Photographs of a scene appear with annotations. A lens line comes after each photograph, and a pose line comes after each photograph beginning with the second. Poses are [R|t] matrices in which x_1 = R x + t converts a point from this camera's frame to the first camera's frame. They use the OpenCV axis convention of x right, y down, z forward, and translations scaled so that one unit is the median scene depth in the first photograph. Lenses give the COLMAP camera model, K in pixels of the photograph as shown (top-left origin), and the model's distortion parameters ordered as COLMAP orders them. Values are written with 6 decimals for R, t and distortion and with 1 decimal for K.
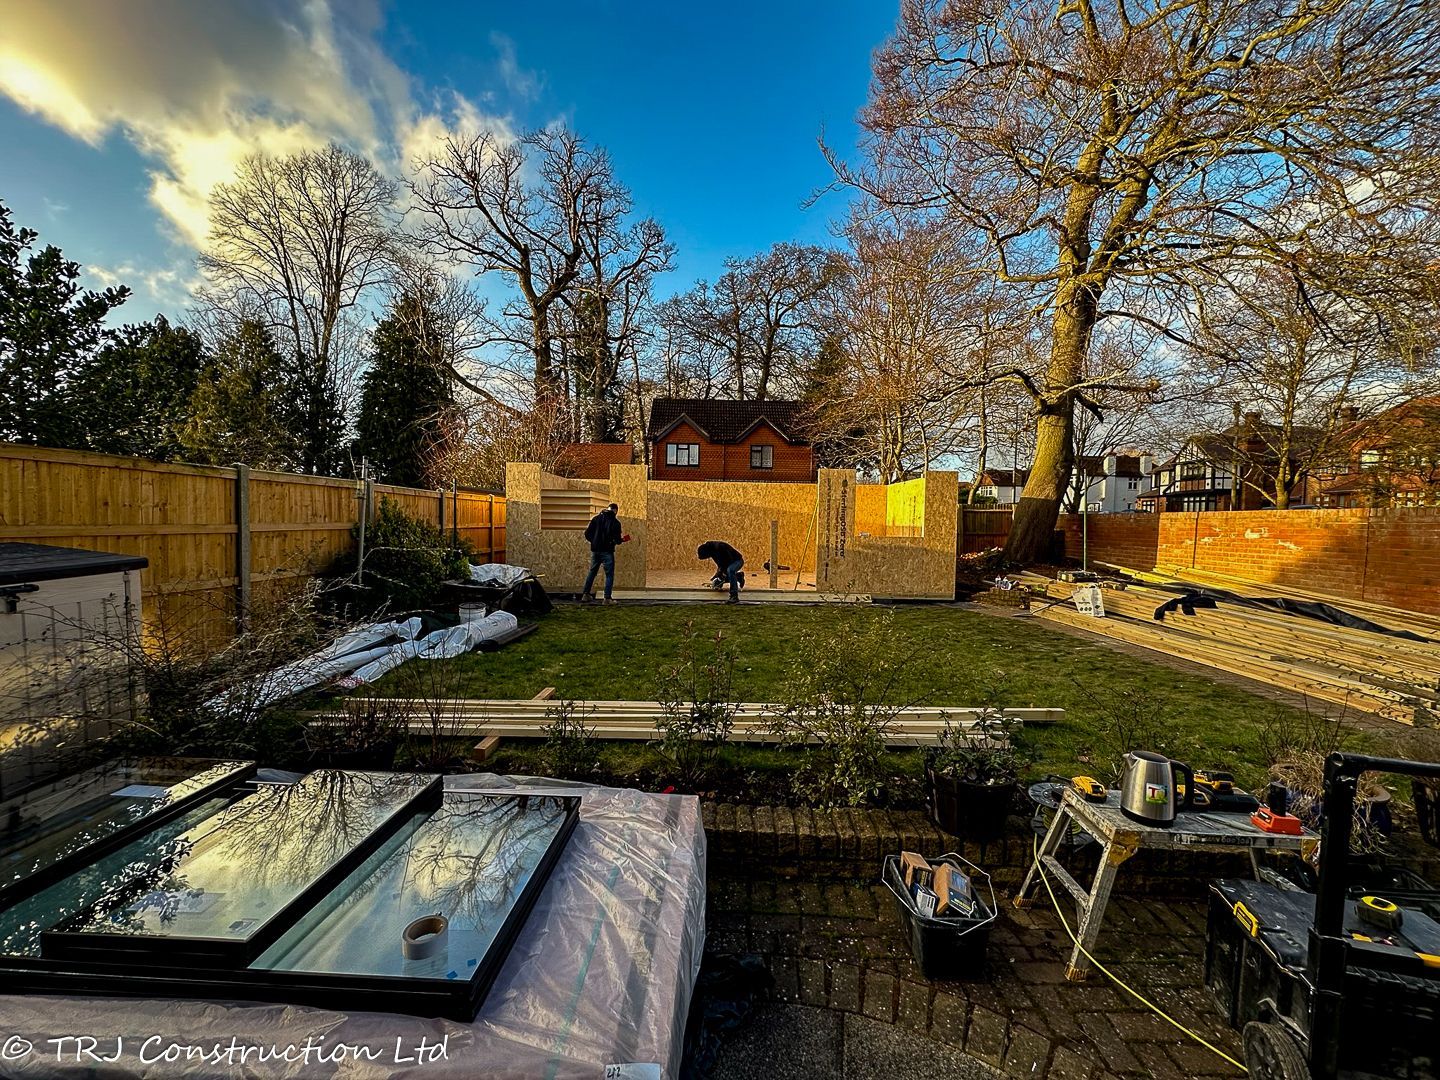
lens RADIAL K [[571.8, 0, 718.5], [0, 571.8, 541.1], [0, 0, 1]] dist [-0.003454, 0.000647]
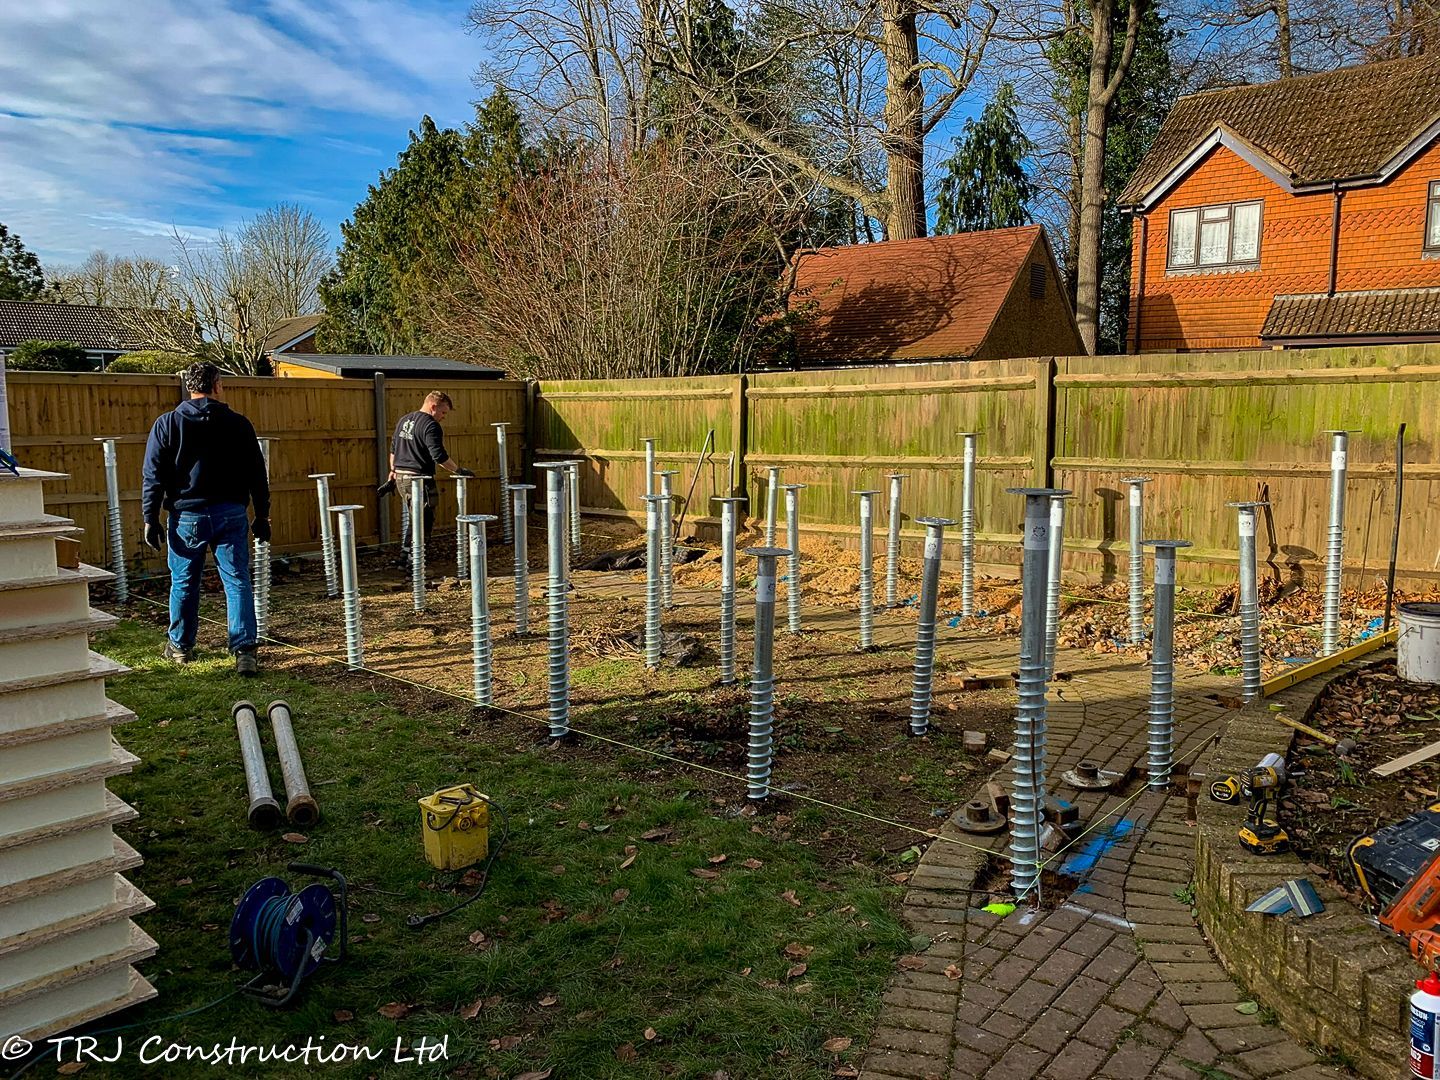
lens RADIAL K [[1086.3, 0, 716.2], [0, 1086.3, 534.0], [0, 0, 1]] dist [0.046675, -0.049515]
pose [[0.740954, 0.065691, -0.668335, 0.188967], [-0.012971, 0.996419, 0.083558, -0.010974], [0.671431, -0.053243, 0.739152, 0.231619]]
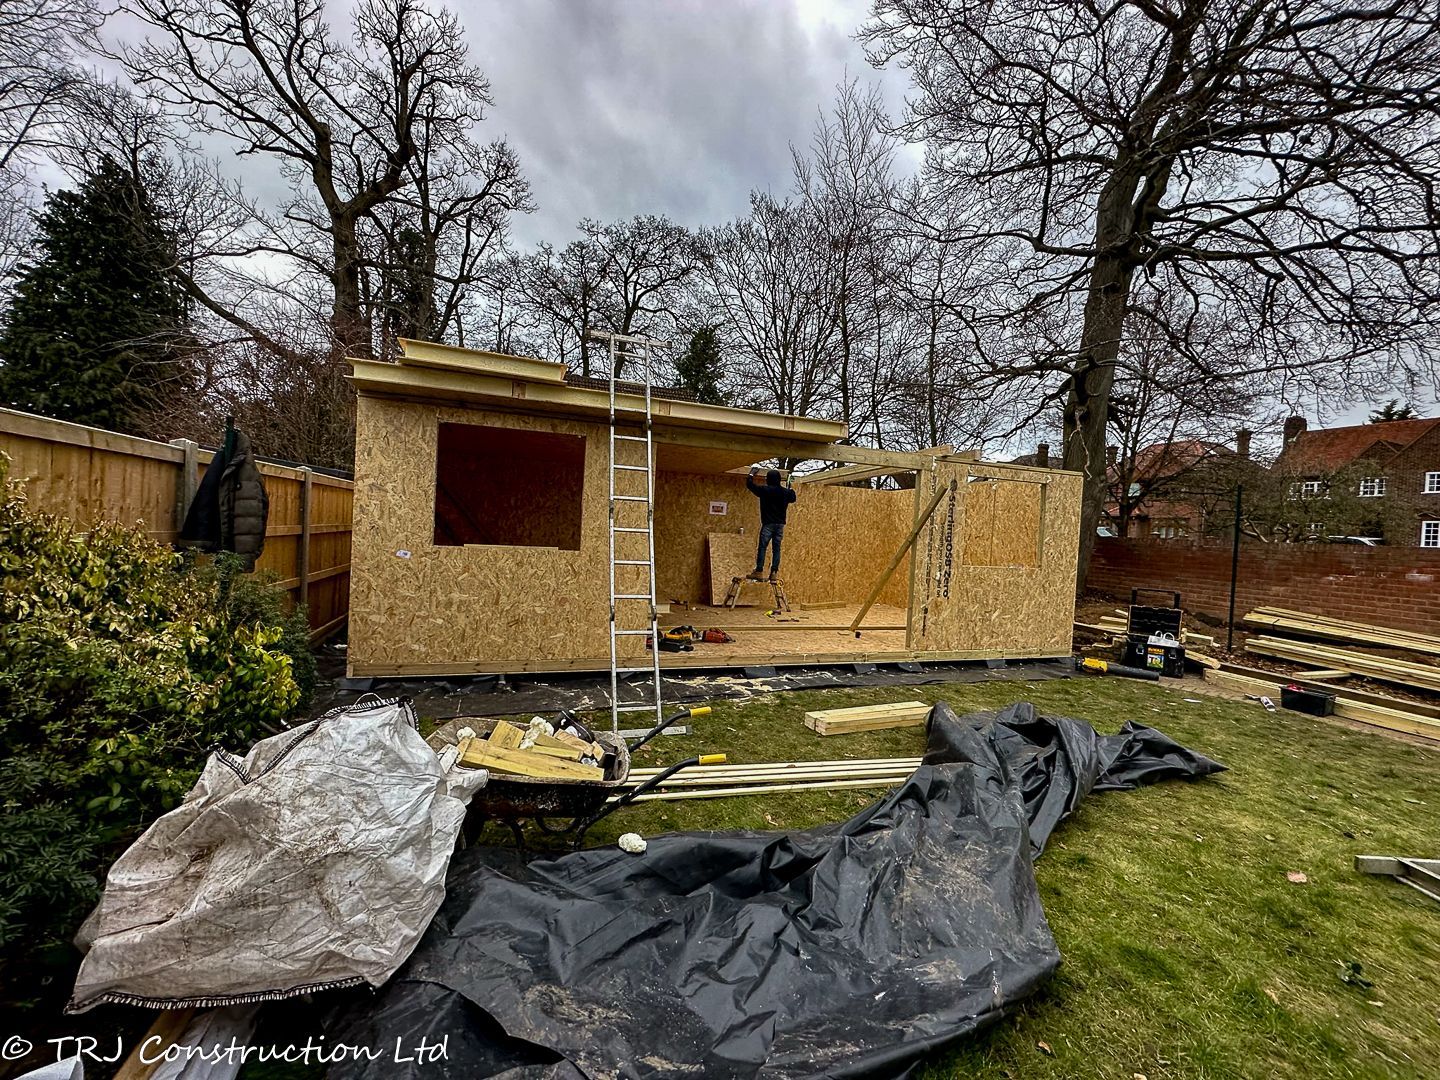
lens RADIAL K [[571.8, 0, 719.8], [0, 571.8, 543.3], [0, 0, 1]] dist [-0.003454, 0.000647]
pose [[0.947537, 0.025091, 0.318659, -0.079586], [-0.025840, 0.999664, -0.001876, -0.009028], [-0.318599, -0.006457, 0.947868, 0.157416]]
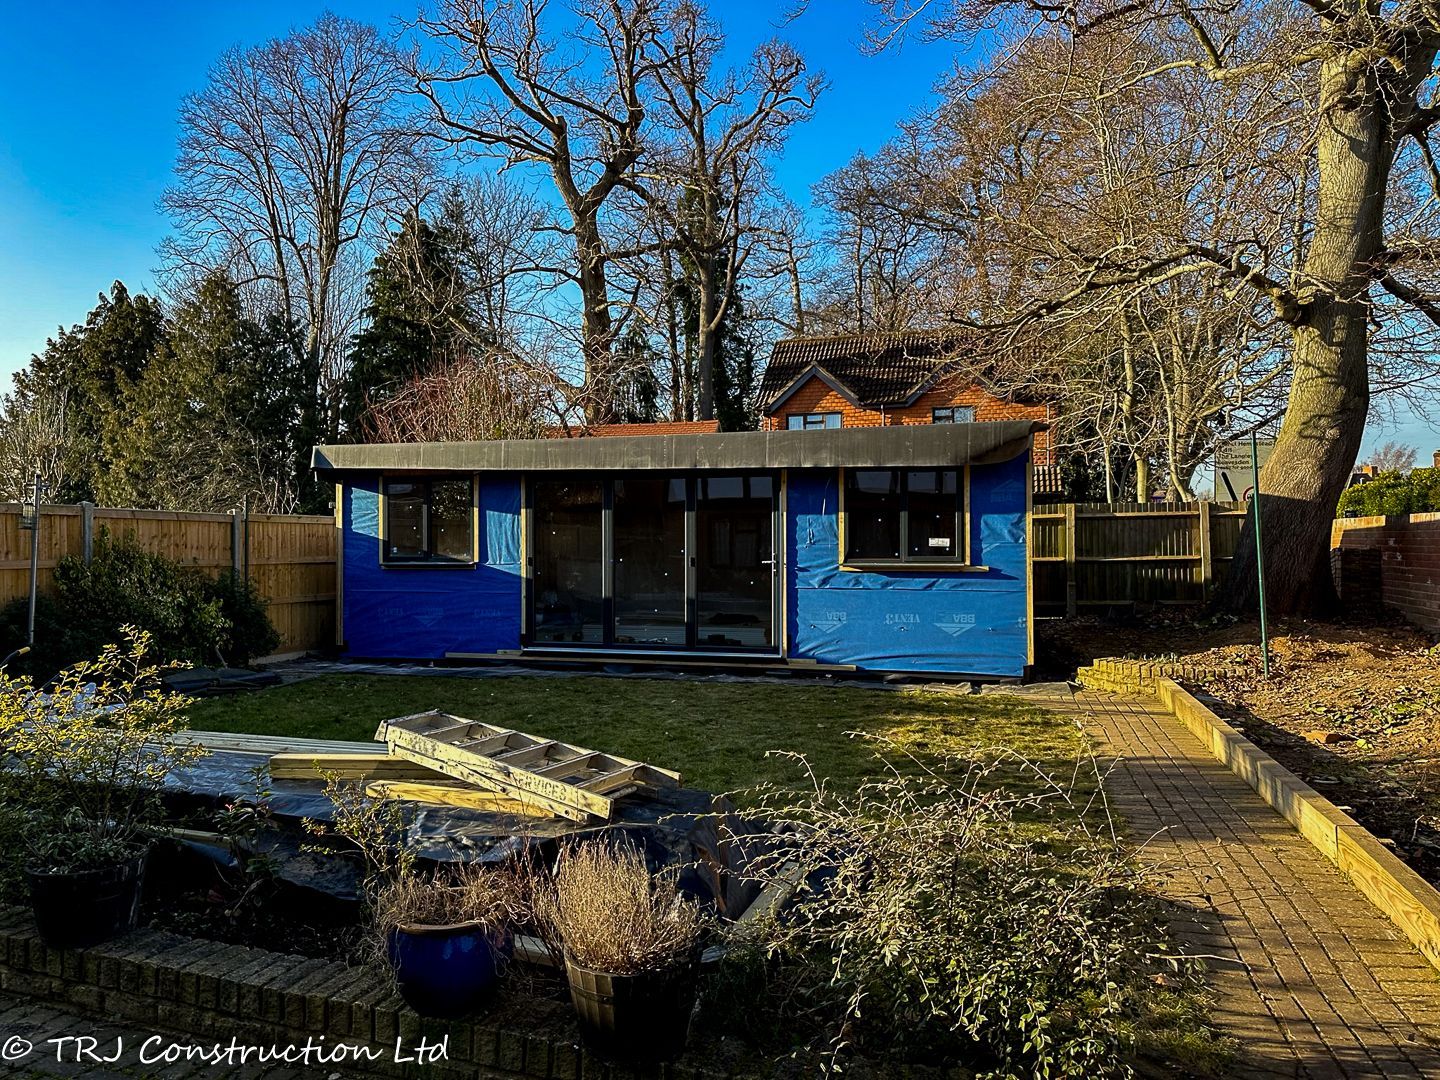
lens RADIAL K [[999.1, 0, 707.6], [0, 999.1, 543.4], [0, 0, 1]] dist [0.065970, -0.075501]
pose [[0.952432, -0.021952, -0.303960, 0.141197], [0.010592, 0.999184, -0.038971, 0.002064], [0.304567, 0.033898, 0.951887, -0.007179]]
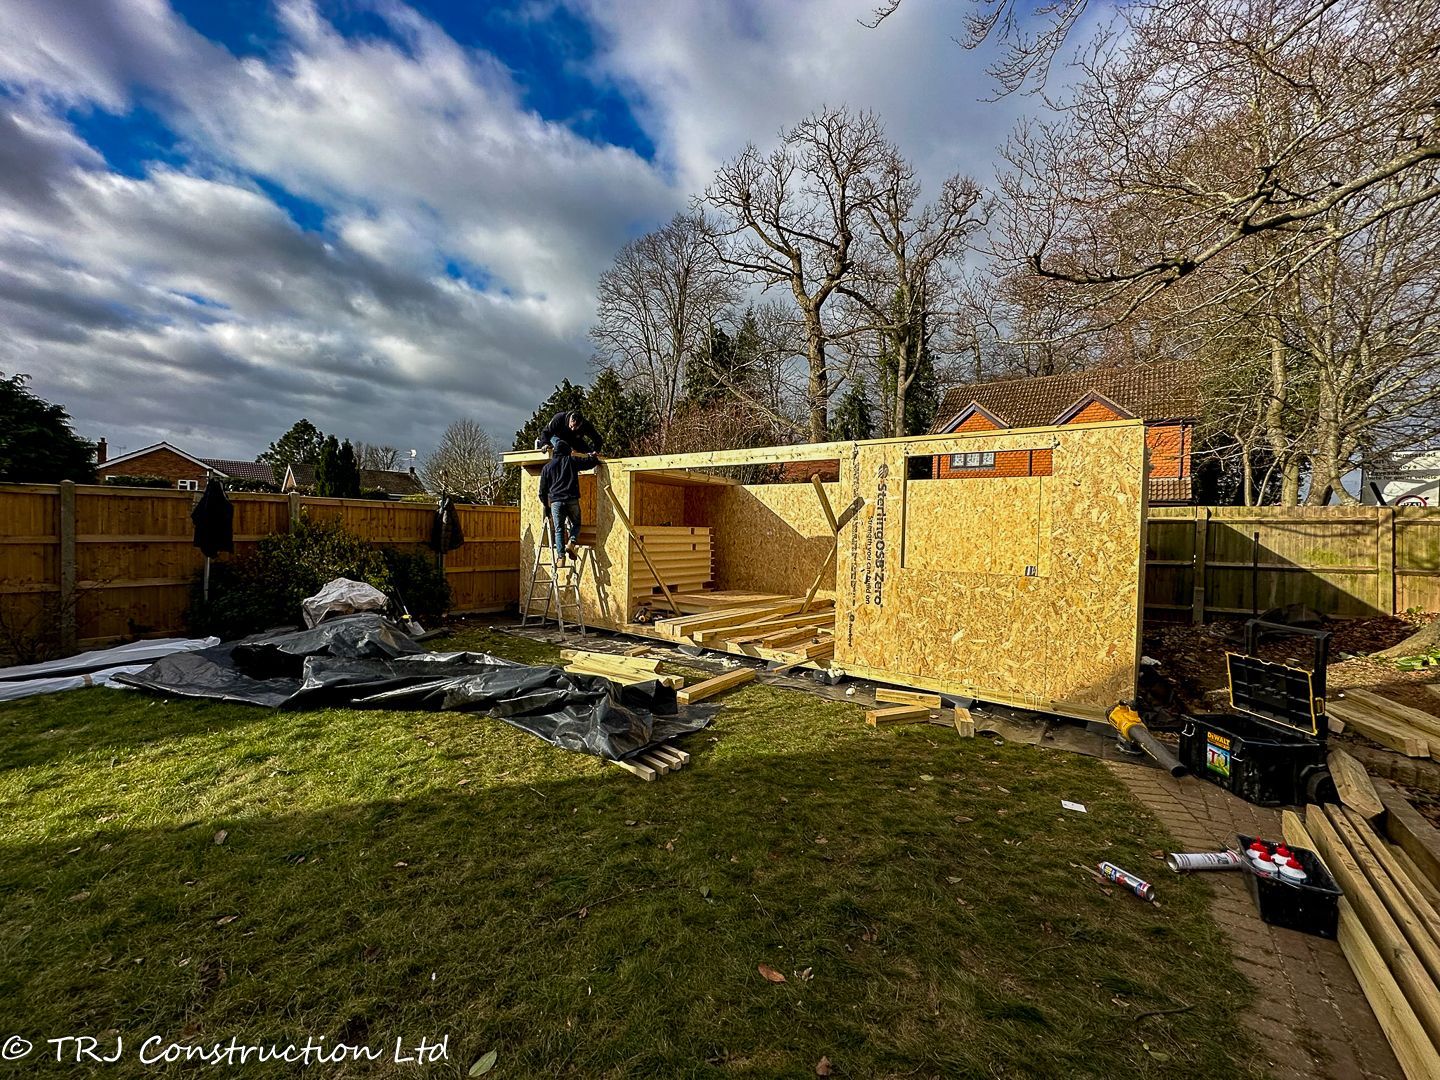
lens RADIAL K [[571.8, 0, 719.4], [0, 571.8, 540.0], [0, 0, 1]] dist [-0.003454, 0.000647]
pose [[0.790483, 0.014630, -0.612309, 0.145802], [-0.030278, 0.999426, -0.015209, -0.007515], [0.611735, 0.030562, 0.790472, 0.159947]]
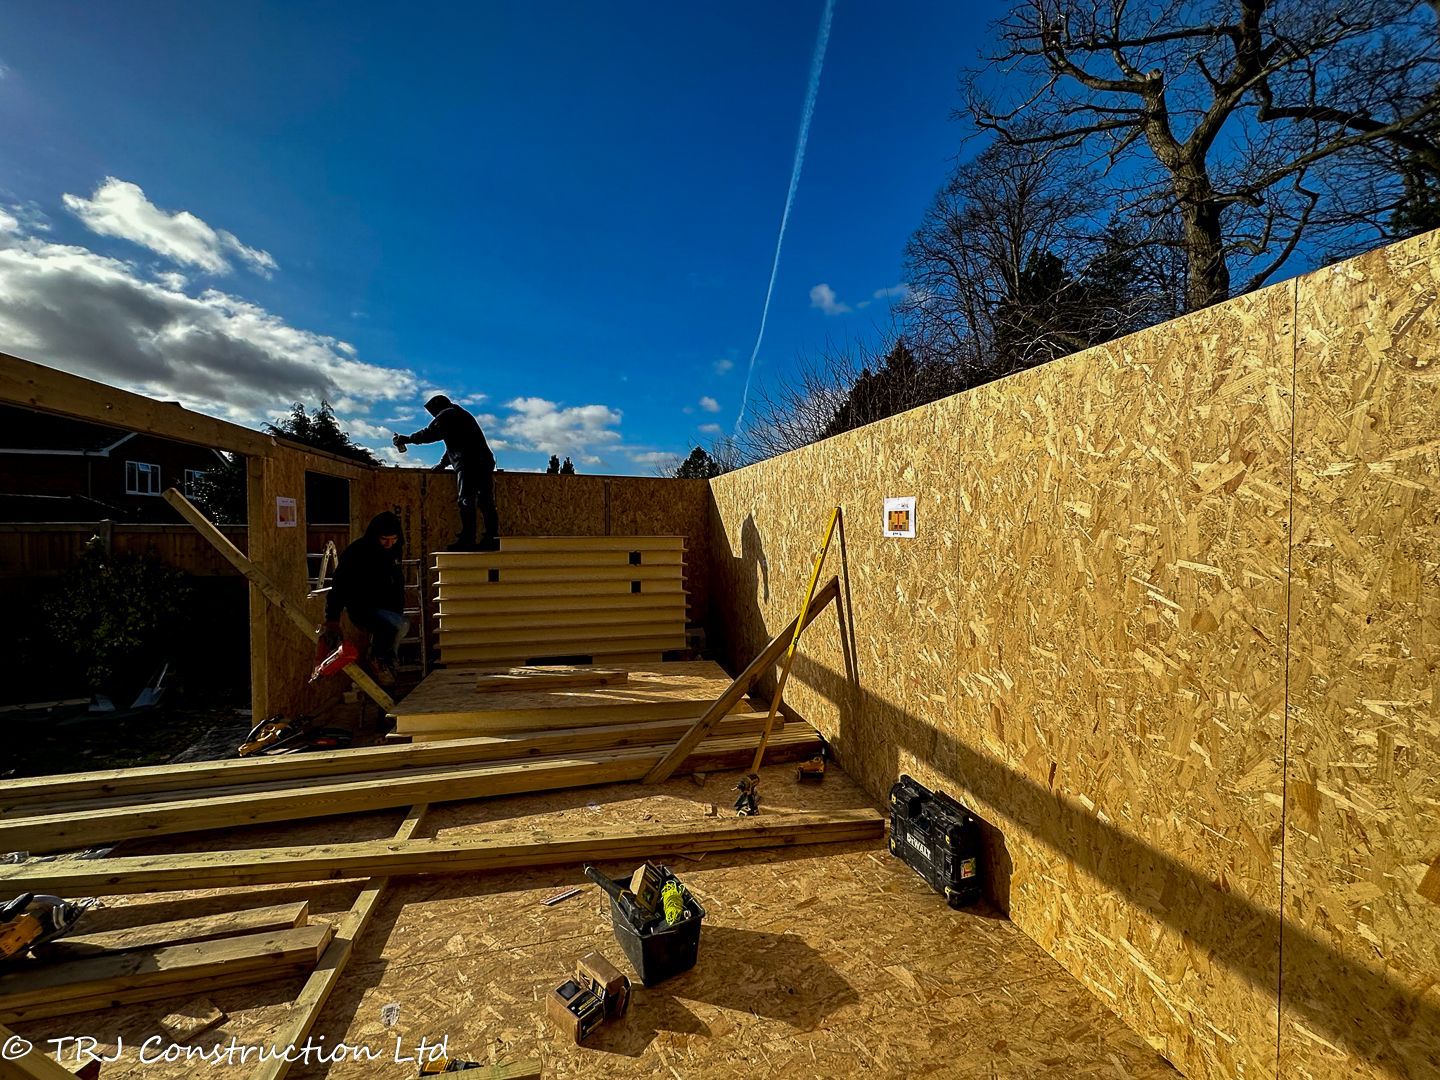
lens RADIAL K [[571.8, 0, 719.0], [0, 571.8, 539.4], [0, 0, 1]] dist [-0.003454, 0.000647]
pose [[0.245068, 0.002610, -0.969502, 0.112349], [-0.027172, 0.999622, -0.004177, -0.024073], [0.969125, 0.027367, 0.245046, 0.408967]]
